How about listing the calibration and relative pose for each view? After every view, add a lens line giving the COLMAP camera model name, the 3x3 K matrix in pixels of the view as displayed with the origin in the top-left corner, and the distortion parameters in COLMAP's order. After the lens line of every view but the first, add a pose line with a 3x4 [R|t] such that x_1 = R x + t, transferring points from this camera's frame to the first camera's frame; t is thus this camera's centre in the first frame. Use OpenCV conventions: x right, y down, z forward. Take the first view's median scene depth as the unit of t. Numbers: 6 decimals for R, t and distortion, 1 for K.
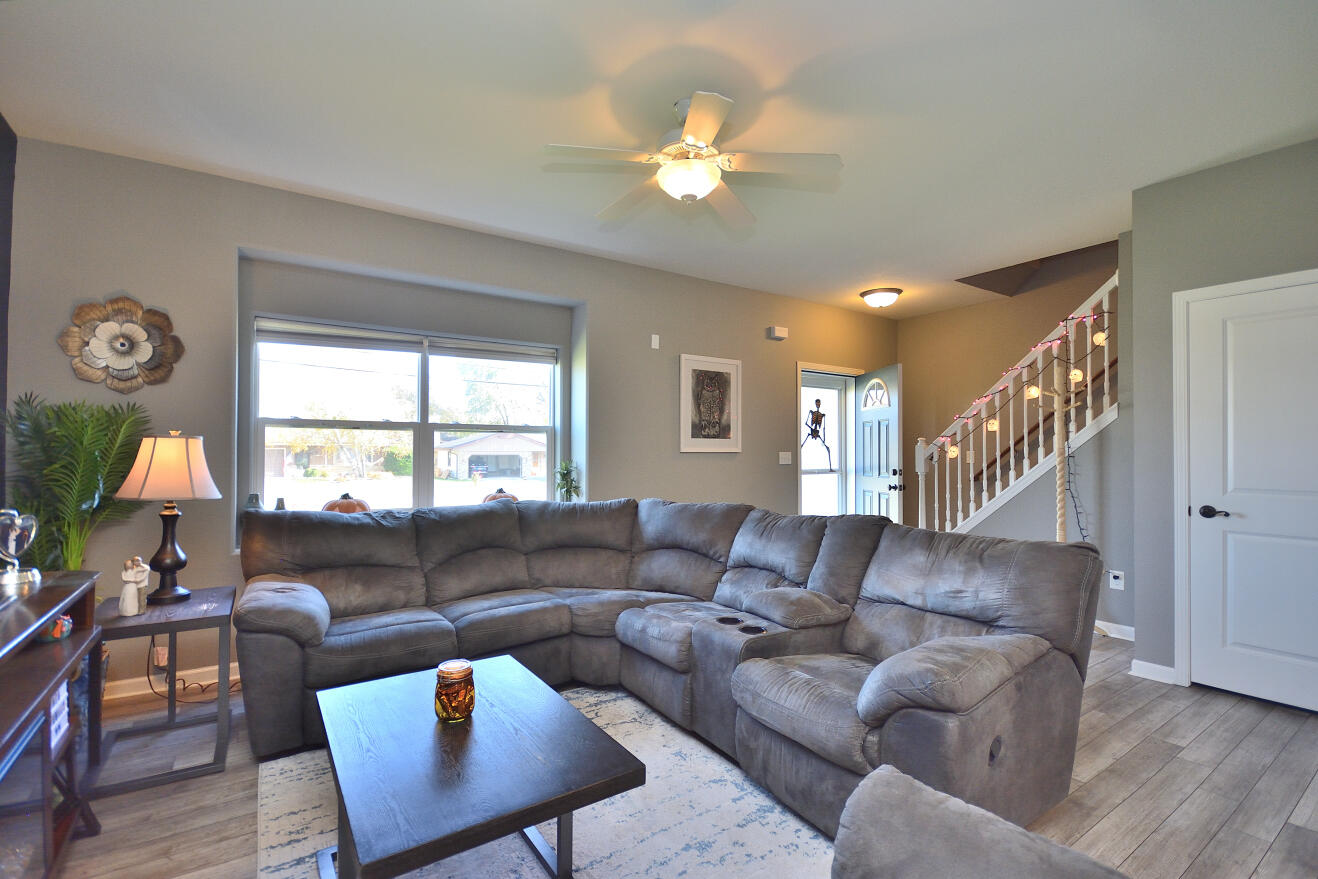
lens RADIAL K [[593.8, 0, 657.5], [0, 593.8, 446.8], [0, 0, 1]] dist [0.000574, 0.000247]
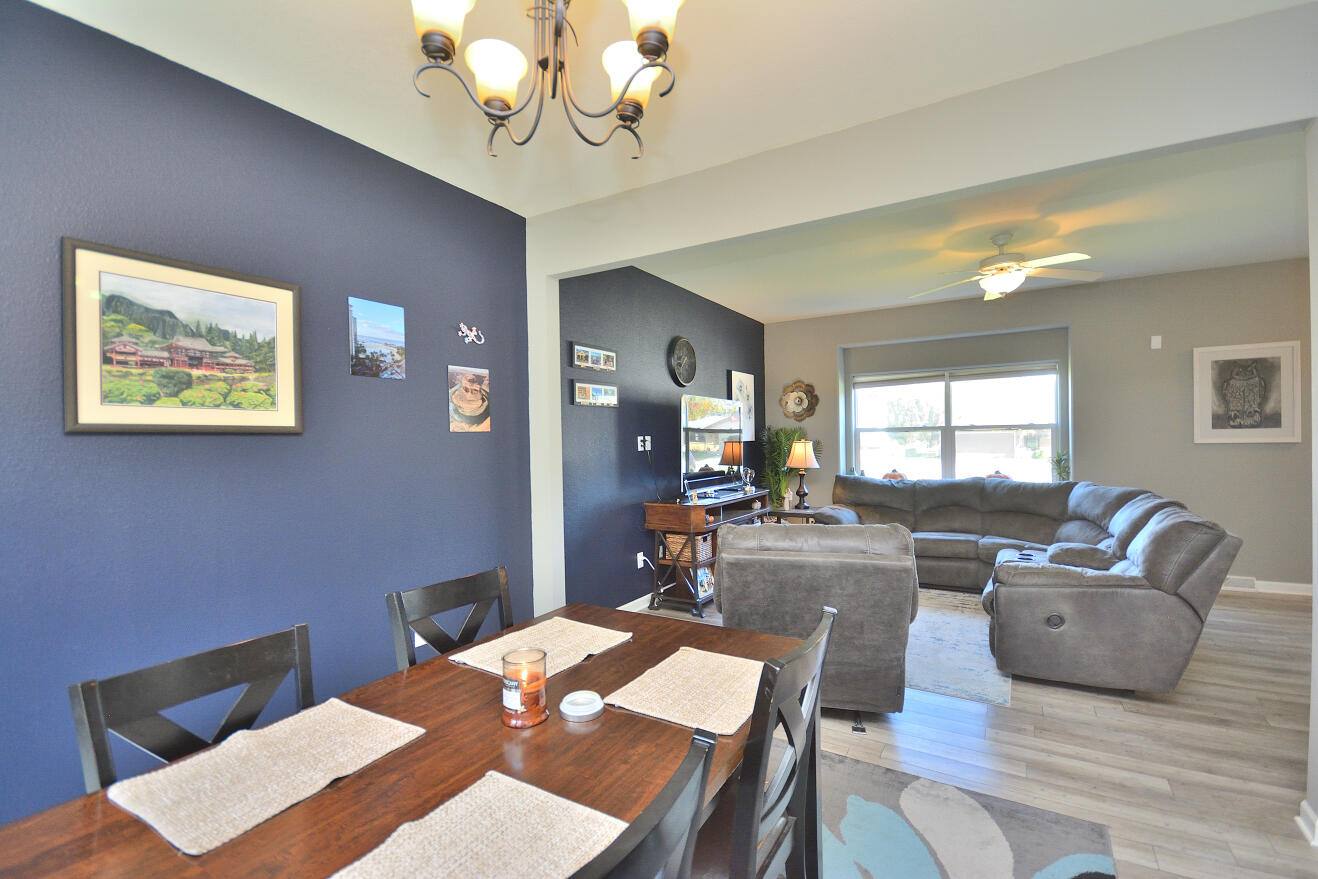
lens RADIAL K [[580.2, 0, 660.0], [0, 580.2, 445.0], [0, 0, 1]] dist [-0.001845, -0.000260]
pose [[0.415349, -0.000612, -0.909662, 0.767320], [0.026873, 0.999572, 0.011598, -0.033218], [0.909265, -0.029262, 0.415187, -0.361611]]
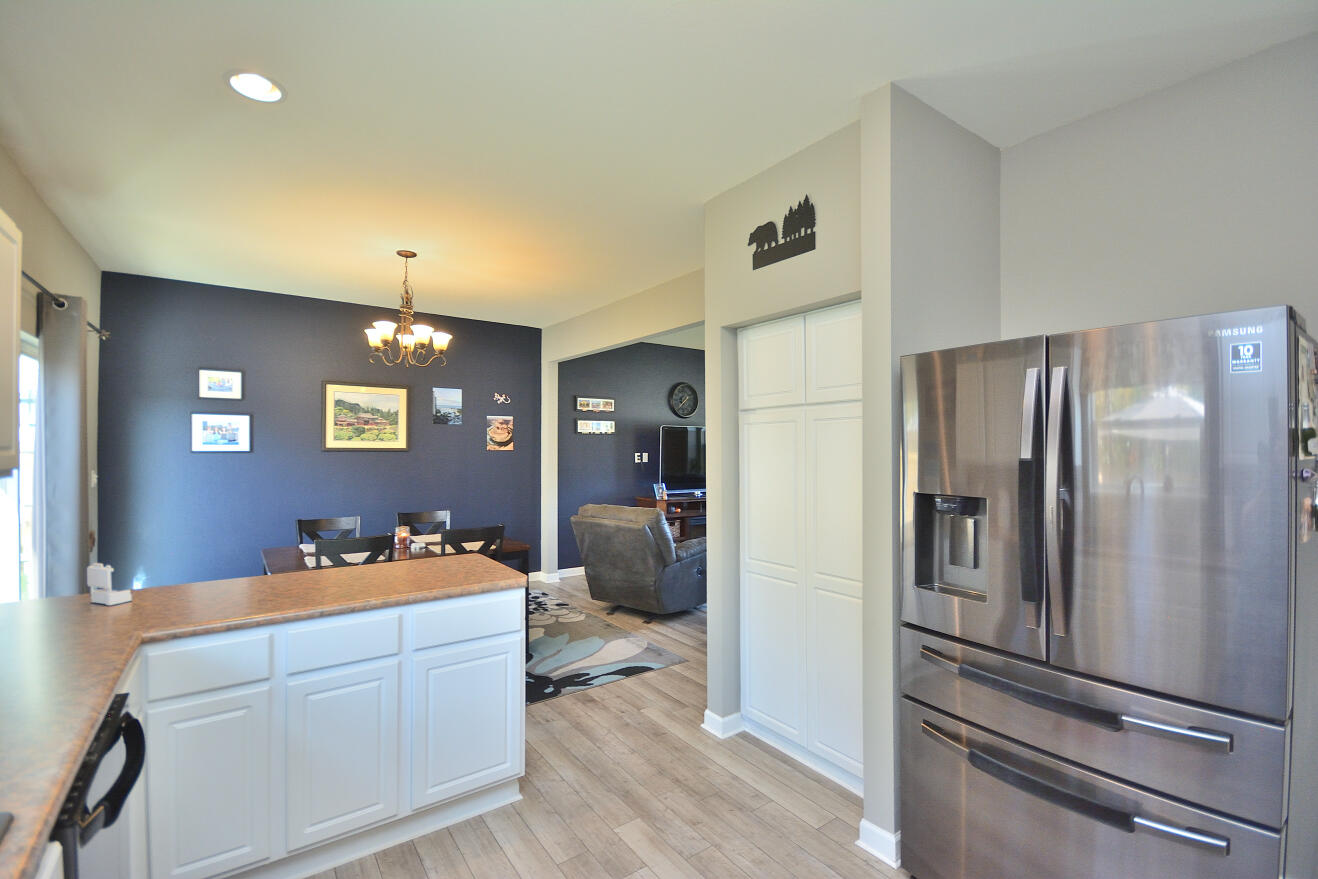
lens RADIAL K [[580.2, 0, 660.0], [0, 580.2, 445.0], [0, 0, 1]] dist [-0.001845, -0.000260]
pose [[0.028723, -0.007504, -0.999559, 1.506844], [0.007792, 0.999943, -0.007283, -0.050007], [0.999557, -0.007579, 0.028780, 0.144219]]
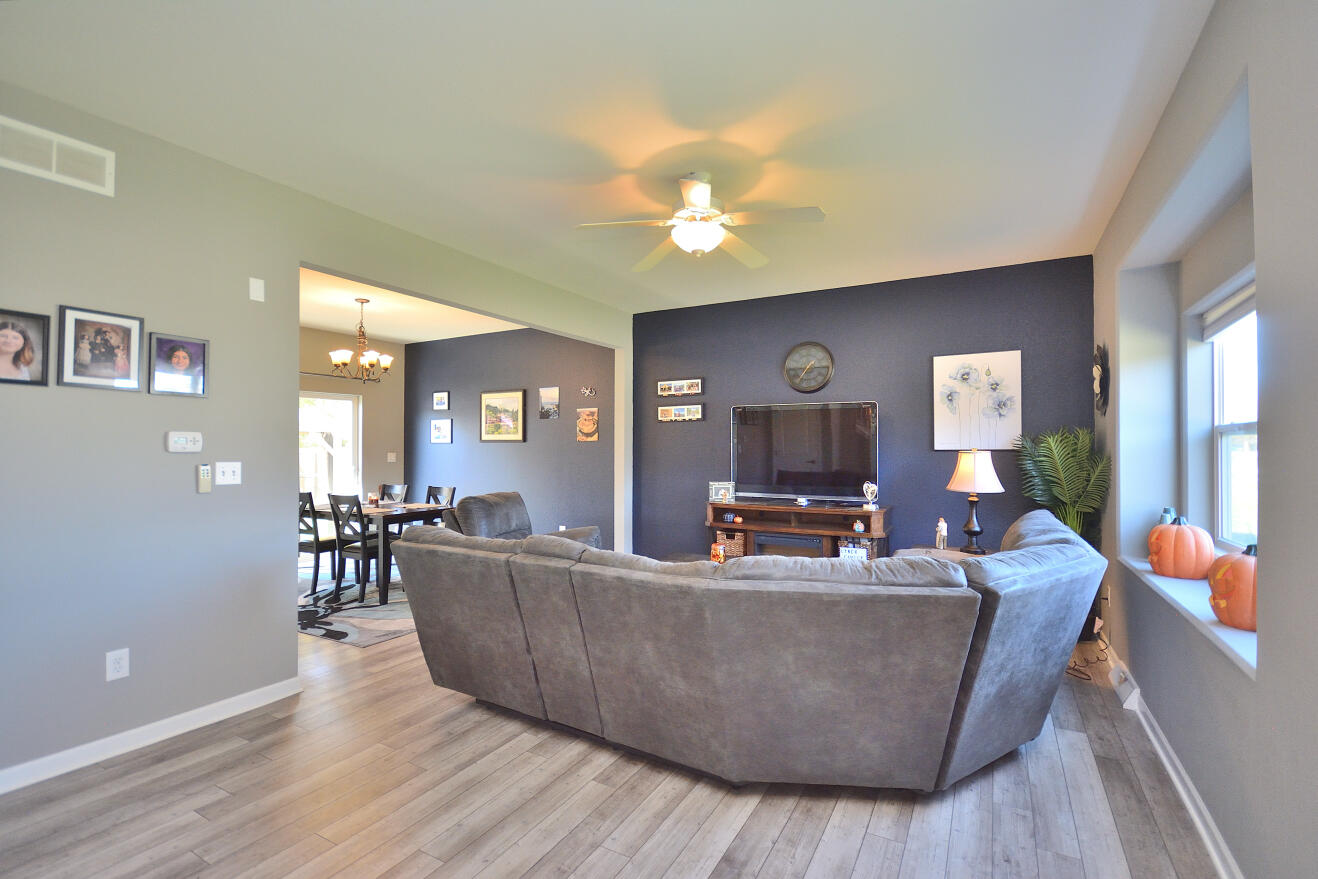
lens RADIAL K [[593.8, 0, 657.5], [0, 593.8, 446.8], [0, 0, 1]] dist [0.000574, 0.000247]
pose [[-0.894332, -0.005119, -0.447374, 0.461420], [0.001642, 0.999890, -0.014723, -0.006412], [0.447400, -0.013902, -0.894226, 1.405815]]
